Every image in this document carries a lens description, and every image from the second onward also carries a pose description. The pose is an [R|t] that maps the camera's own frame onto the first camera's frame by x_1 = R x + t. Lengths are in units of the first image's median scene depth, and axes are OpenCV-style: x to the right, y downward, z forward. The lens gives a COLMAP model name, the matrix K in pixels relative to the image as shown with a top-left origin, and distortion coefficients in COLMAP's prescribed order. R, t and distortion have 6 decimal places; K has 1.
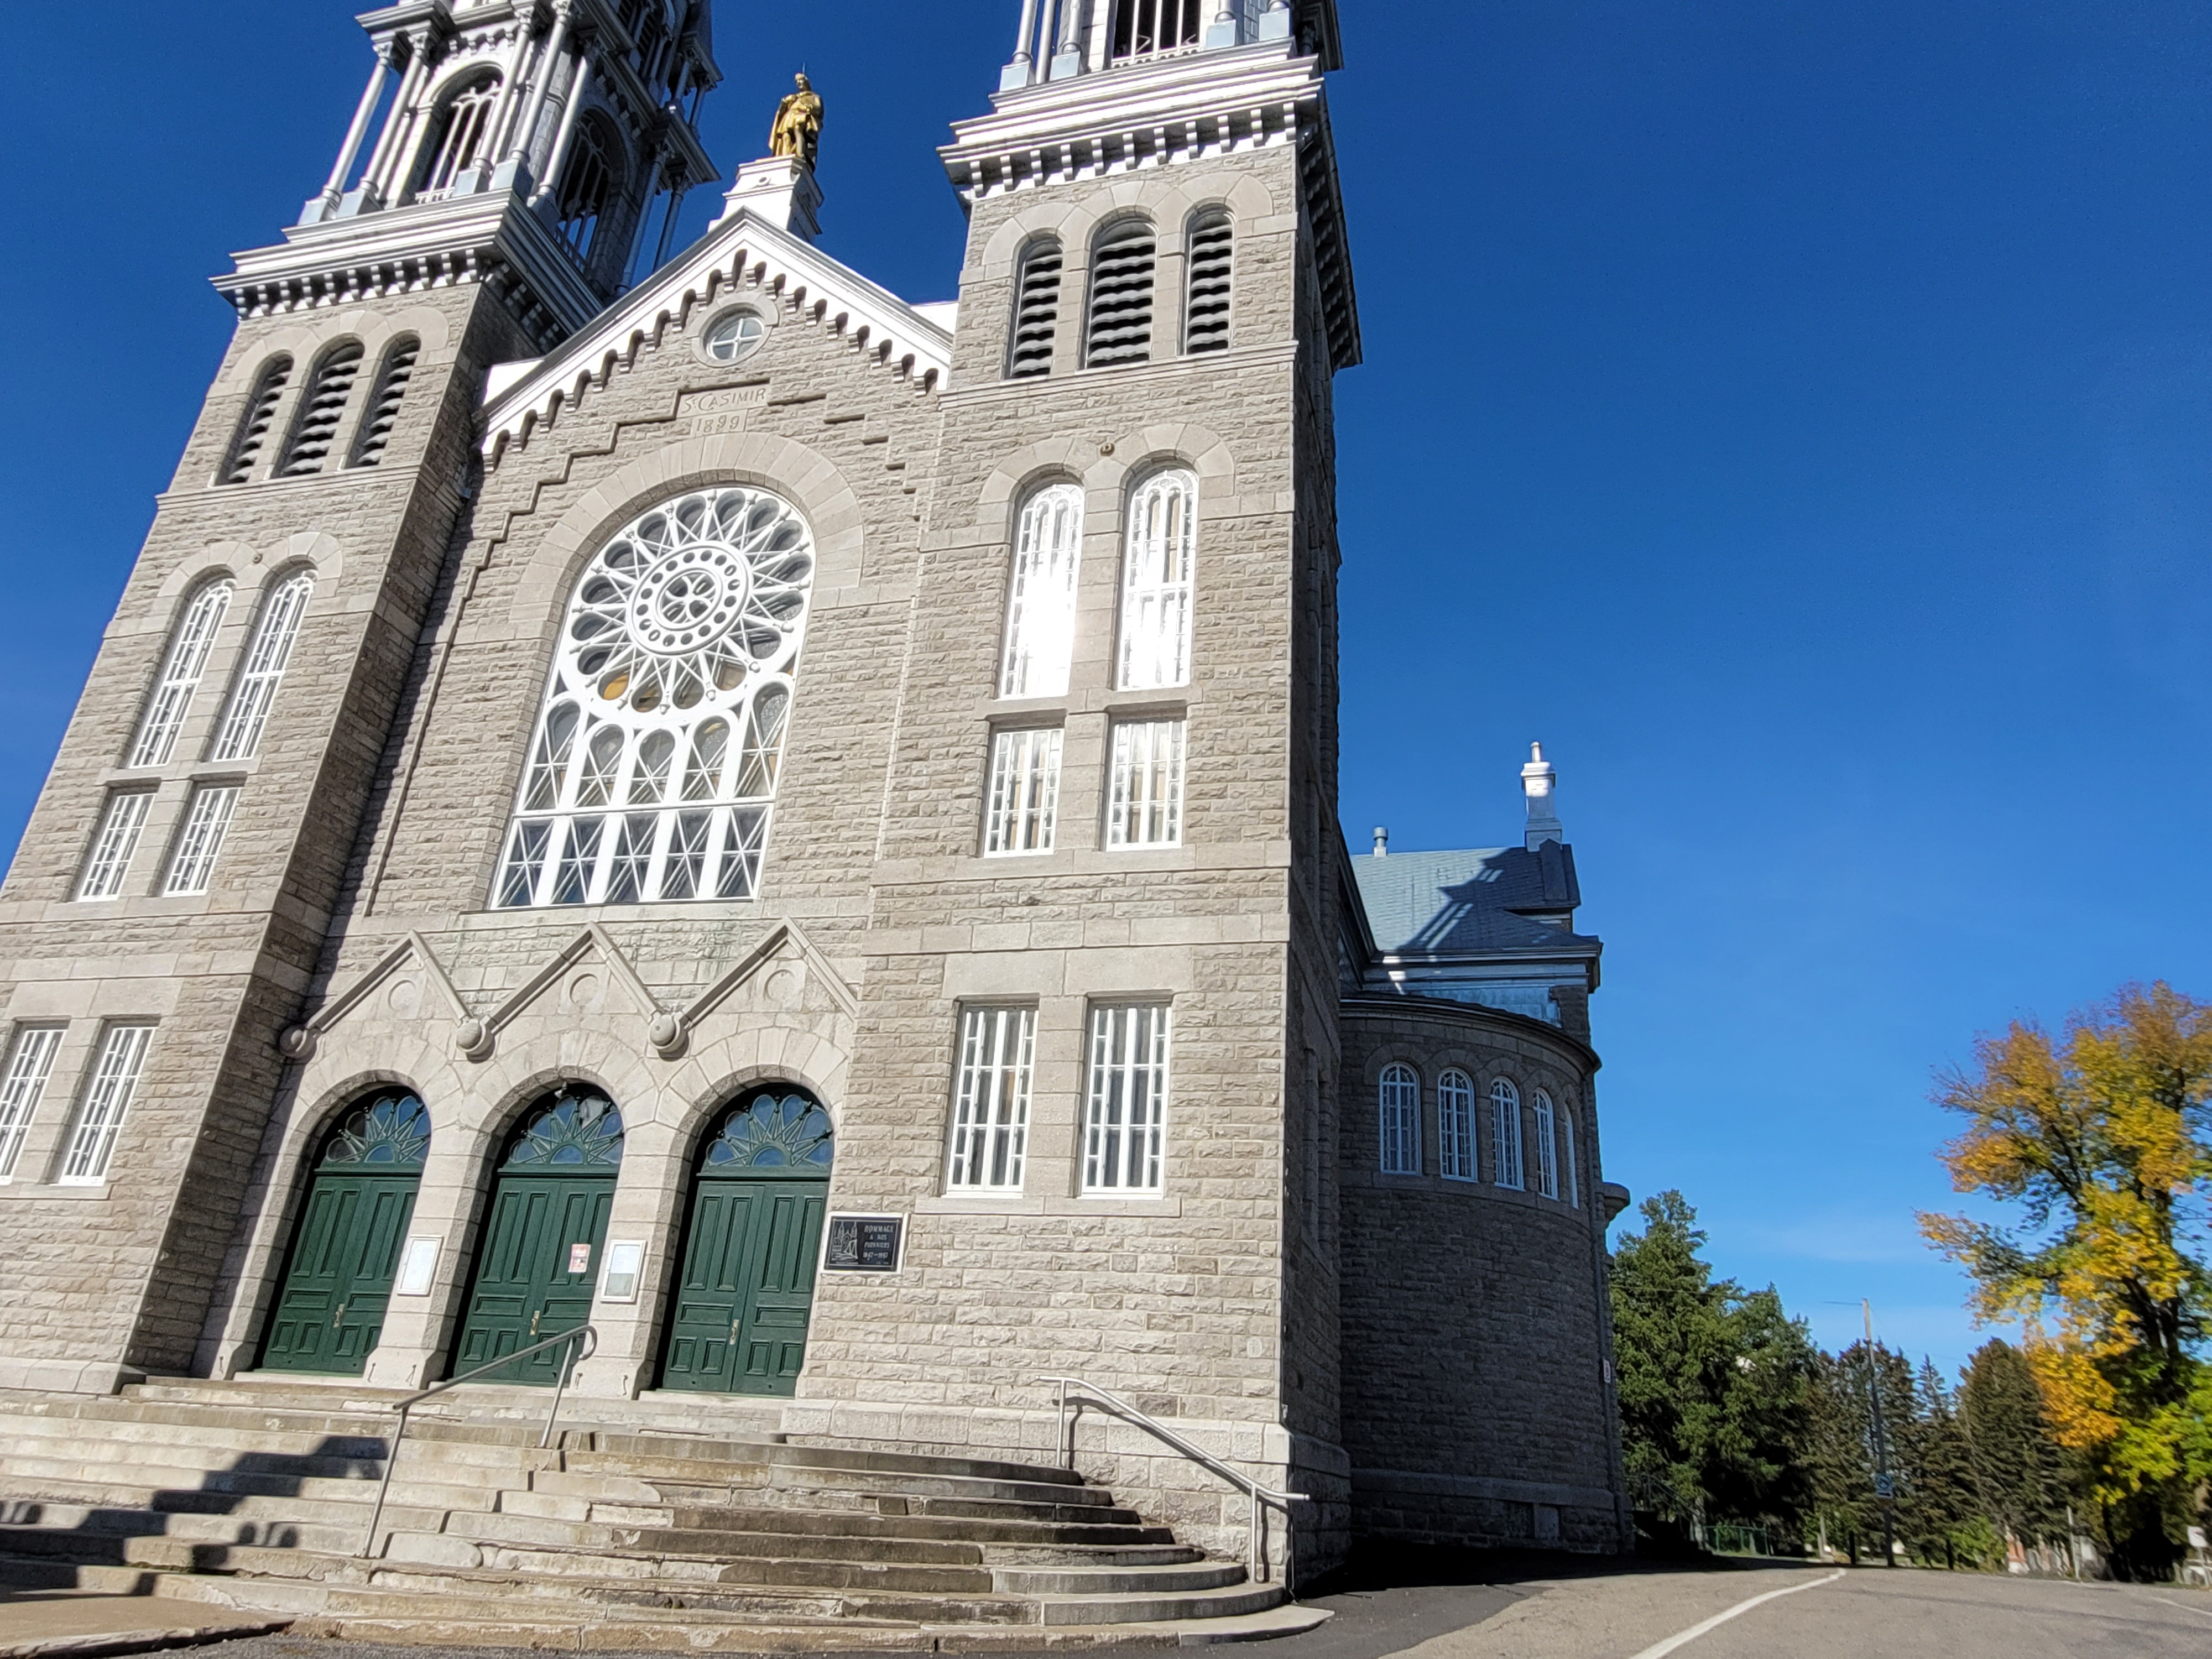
lens RADIAL K [[1462.2, 0, 1109.0], [0, 1462.2, 772.0], [0, 0, 1]] dist [0.006777, -0.003080]
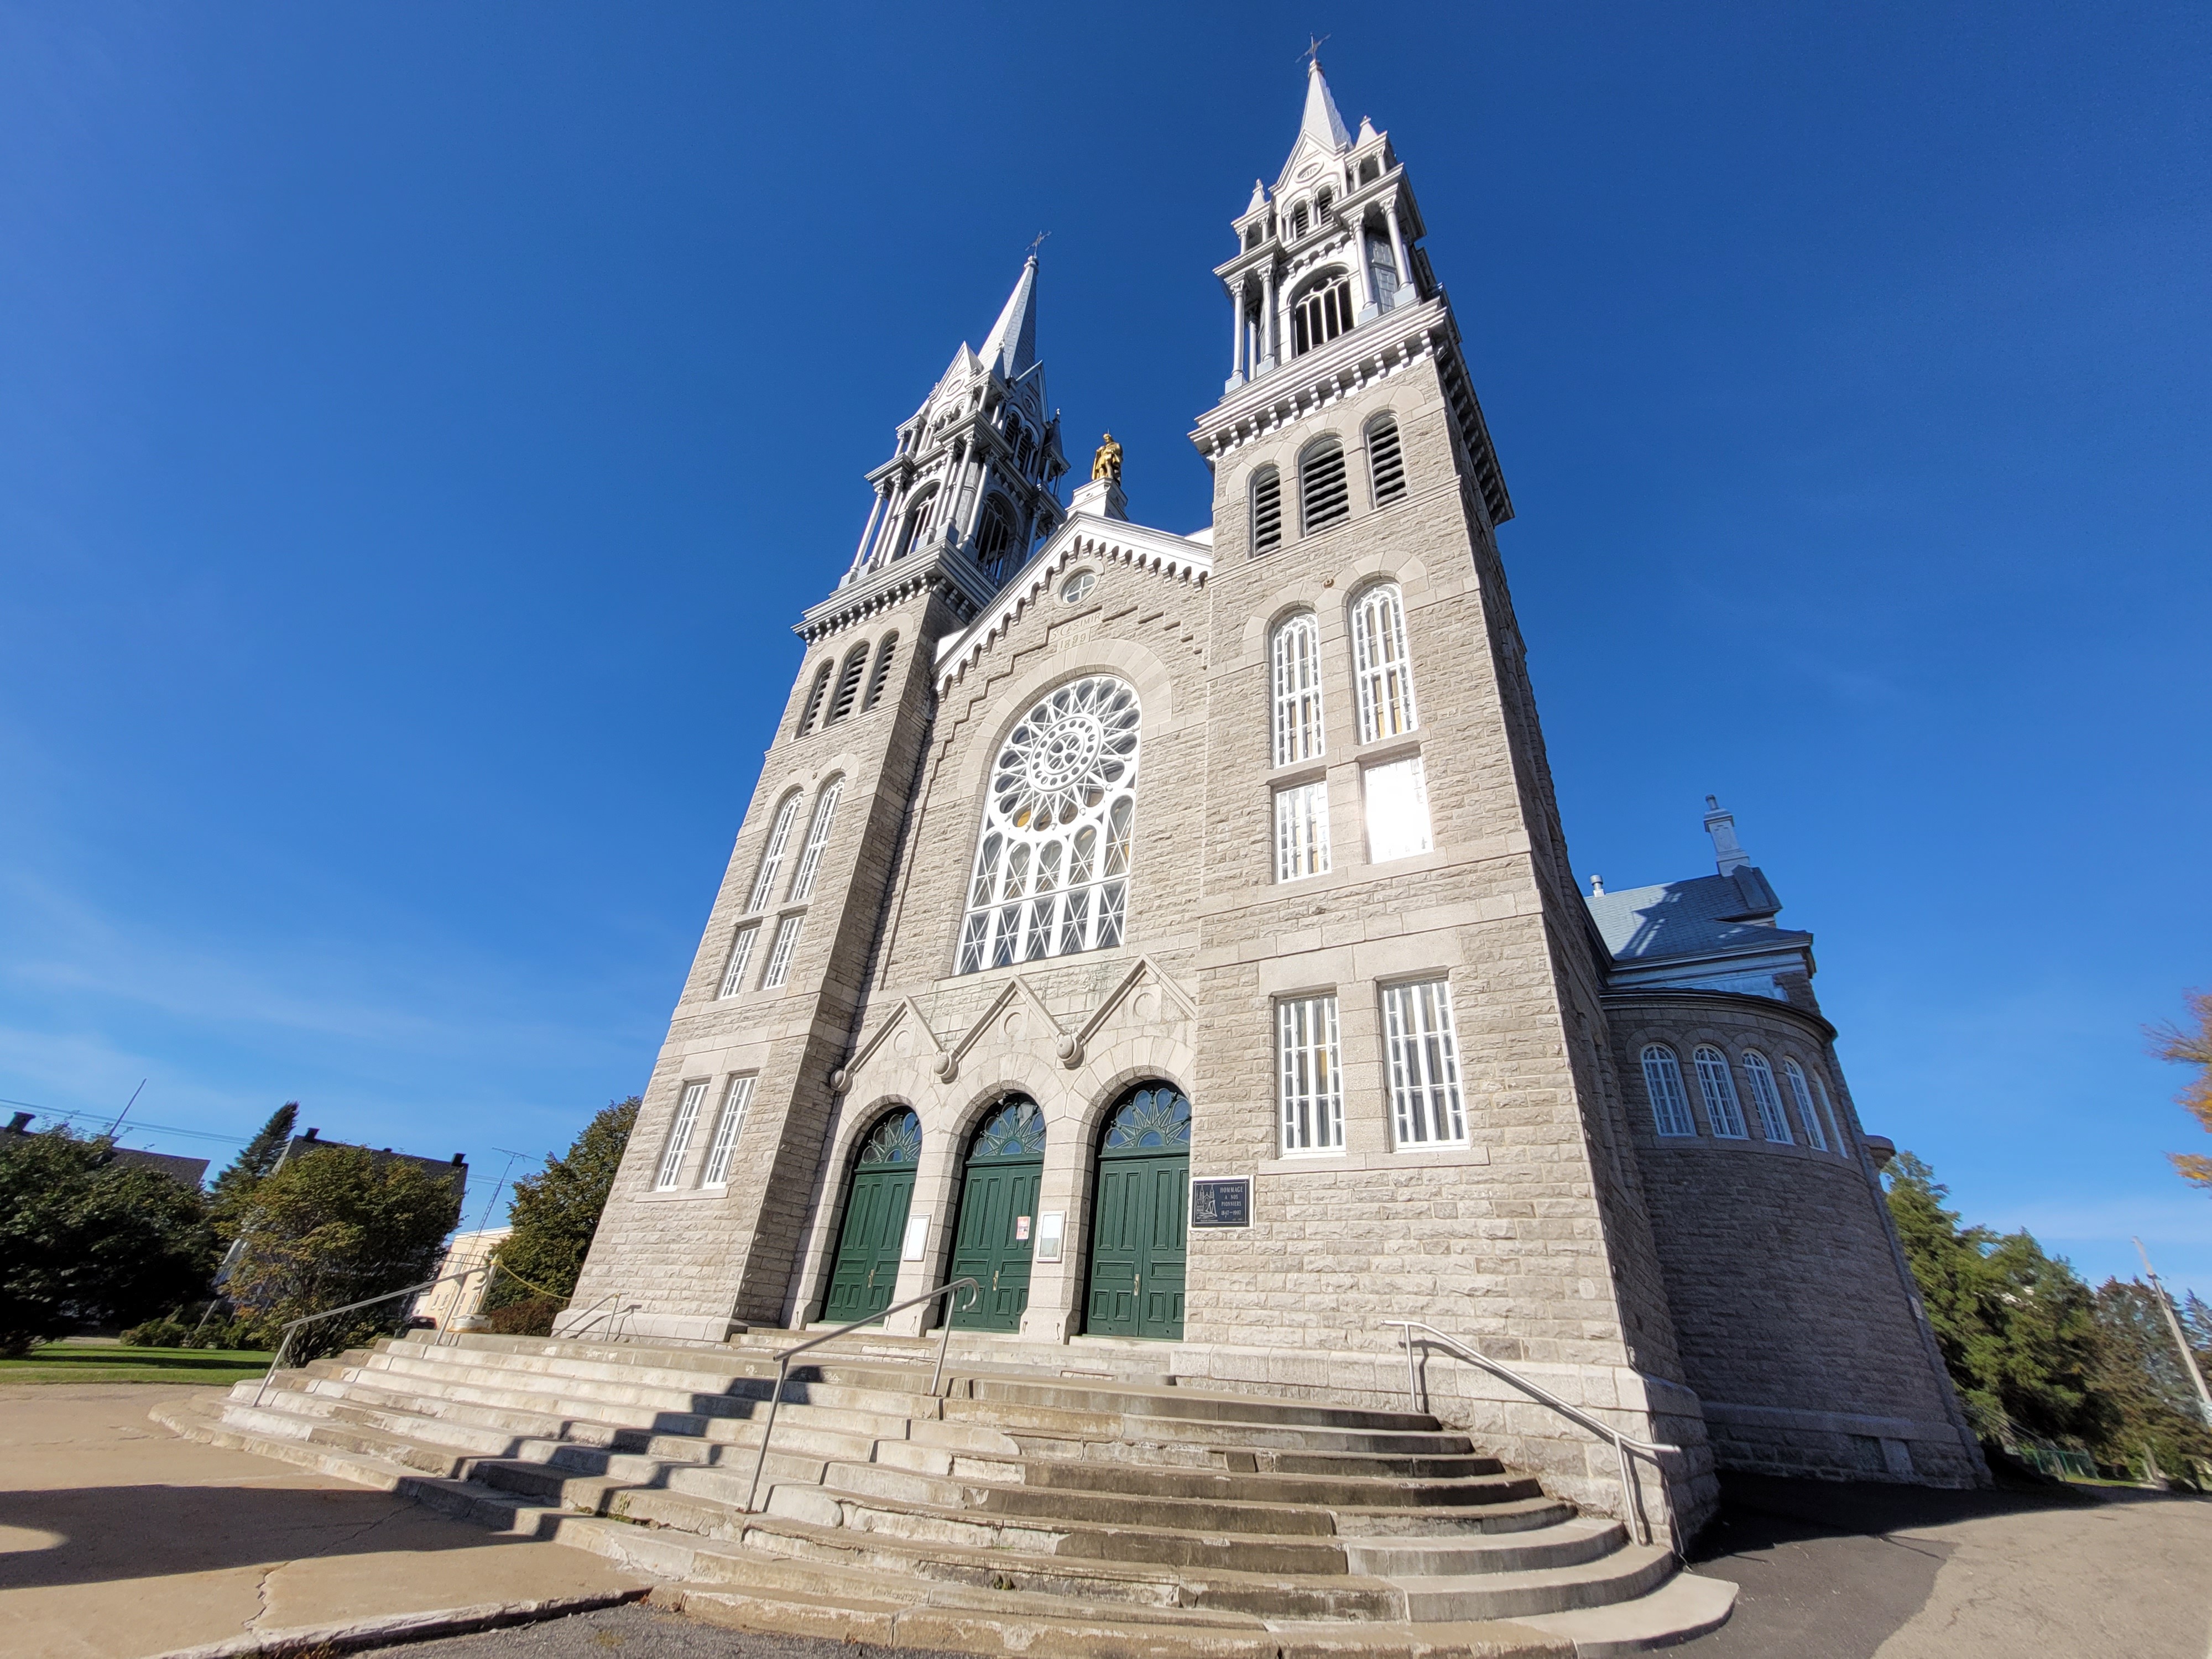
lens RADIAL K [[902.2, 0, 1140.6], [0, 902.2, 765.7], [0, 0, 1]] dist [0.002844, -0.000906]
pose [[0.955640, -0.163251, -0.245157, 0.008720], [0.122474, 0.977220, -0.173323, 0.065513], [0.267867, 0.135610, 0.953864, 0.160762]]
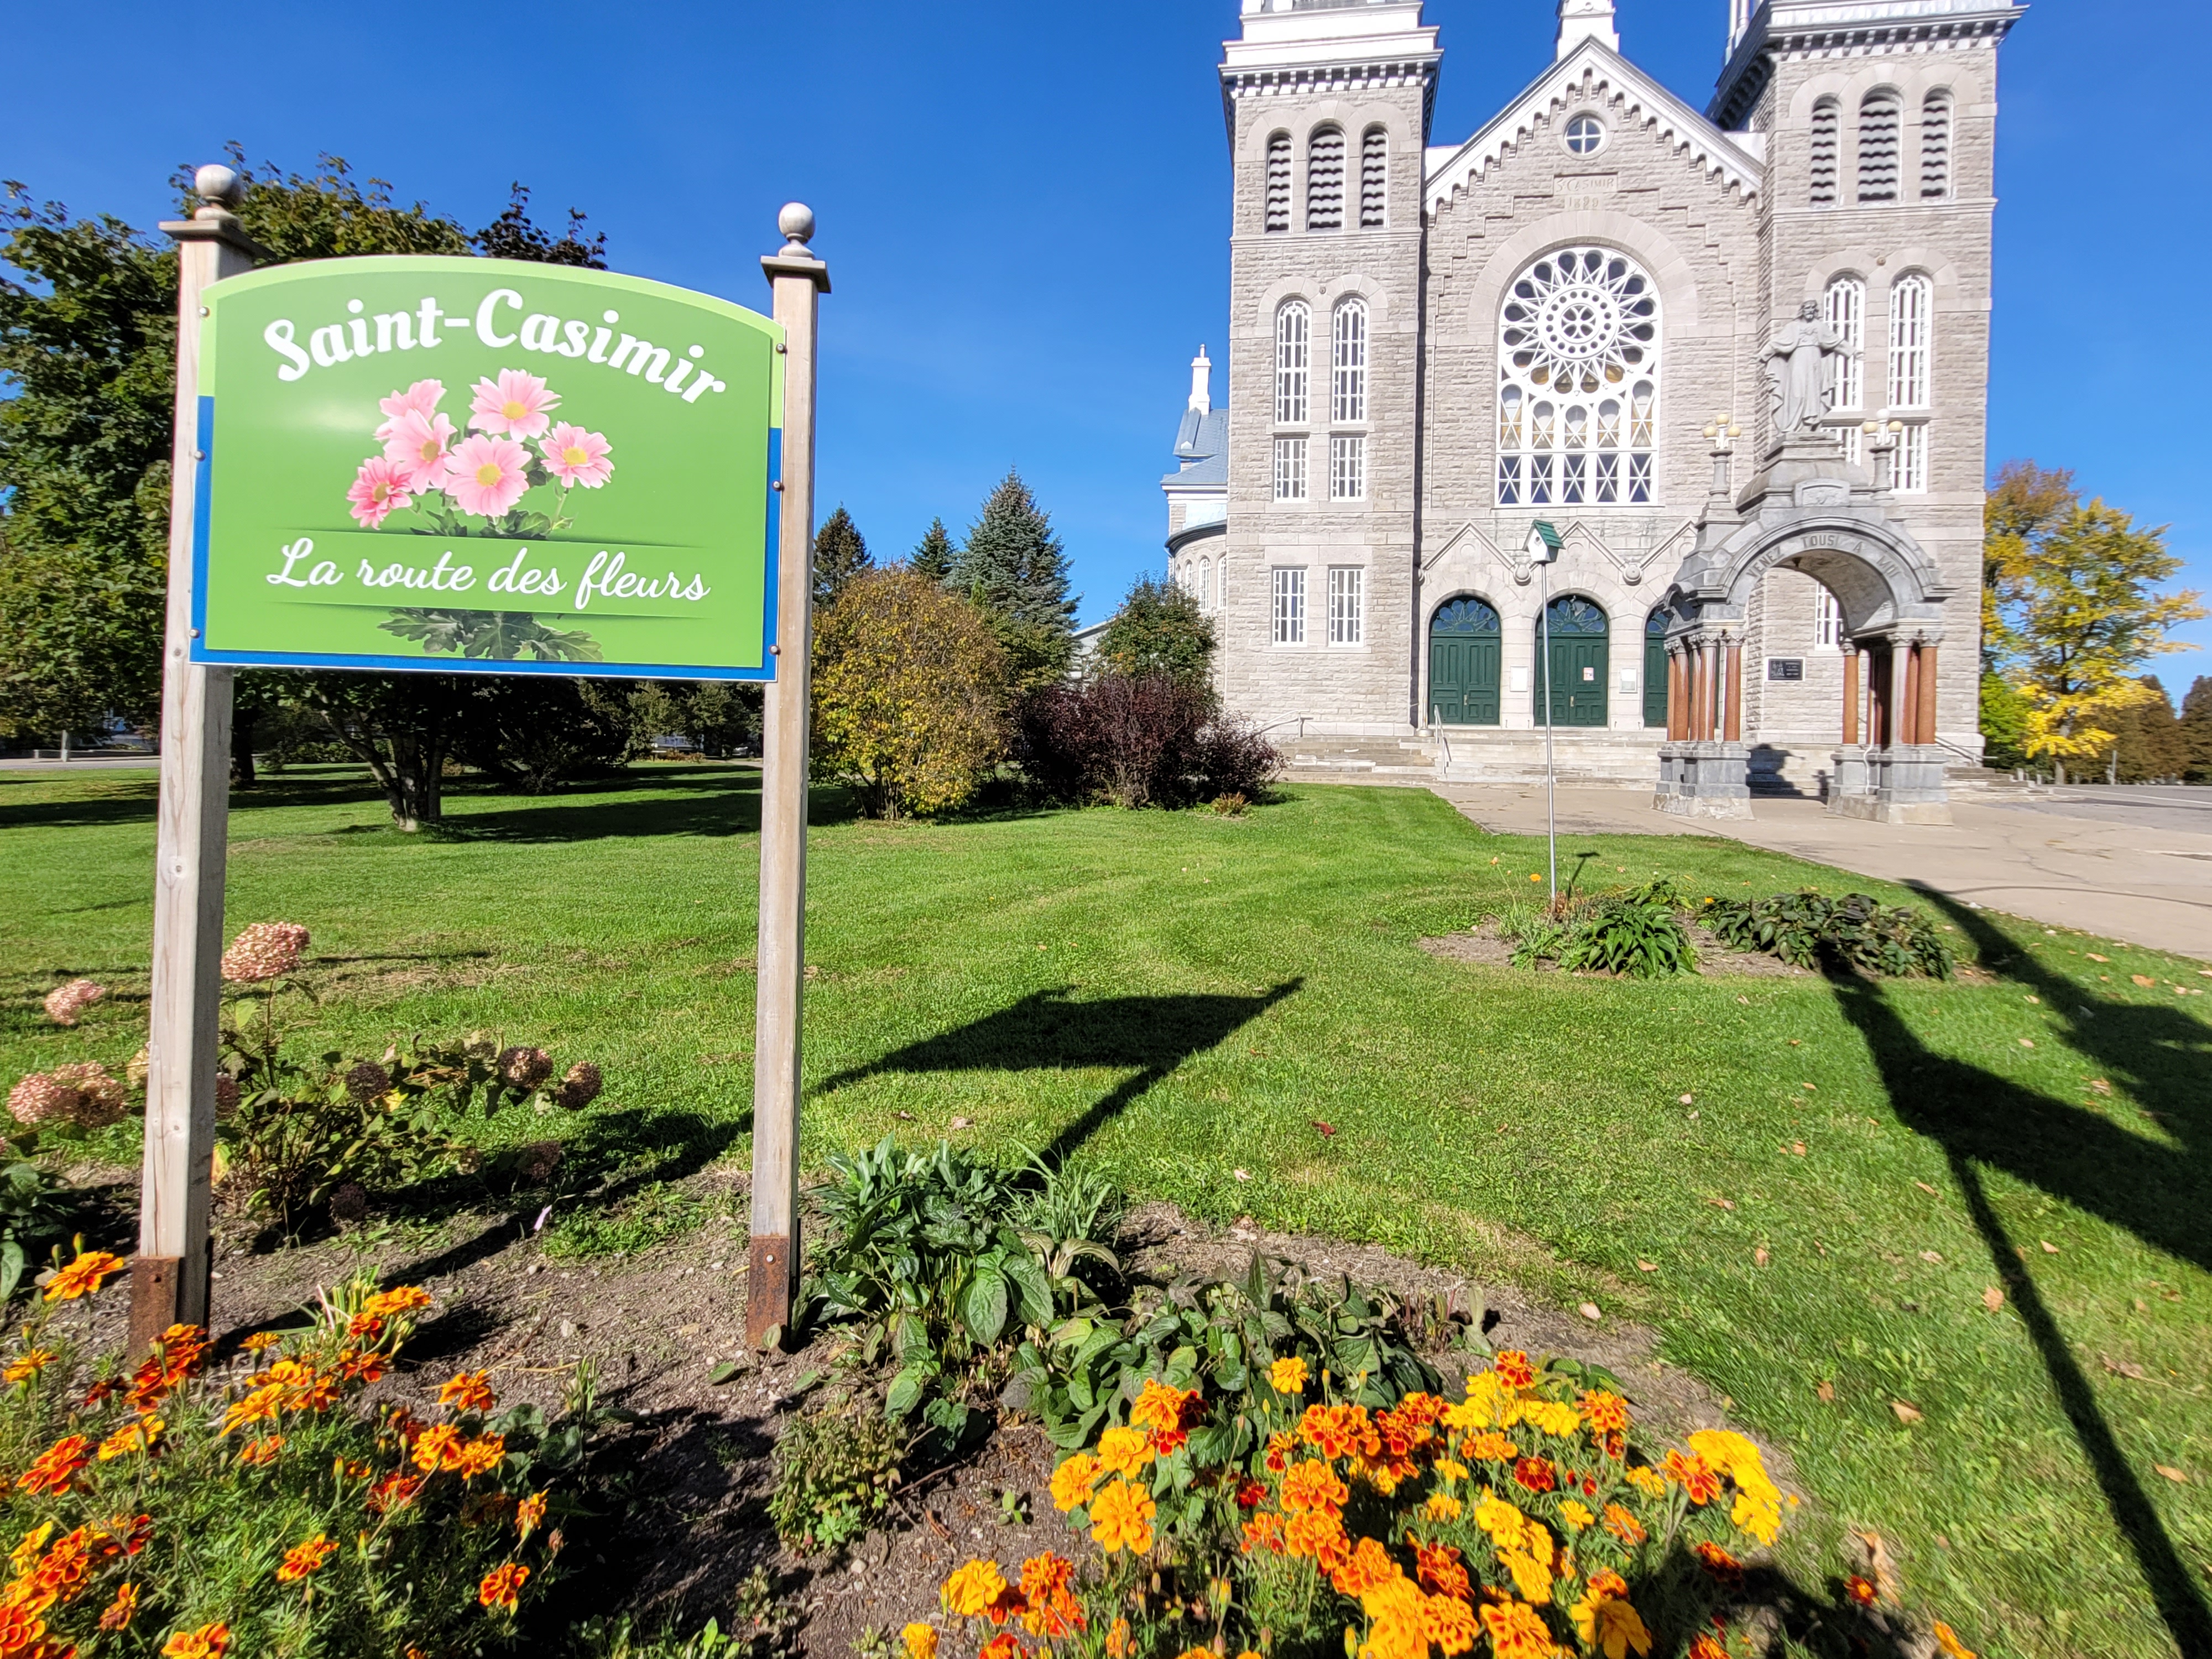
lens RADIAL K [[1140.9, 0, 1145.4], [0, 1140.9, 763.0], [0, 0, 1]] dist [0.012217, -0.004754]
pose [[0.994074, -0.035986, 0.102578, -1.037902], [-0.013003, 0.897483, 0.440858, -0.260406], [-0.107927, -0.439579, 0.891696, -0.460860]]
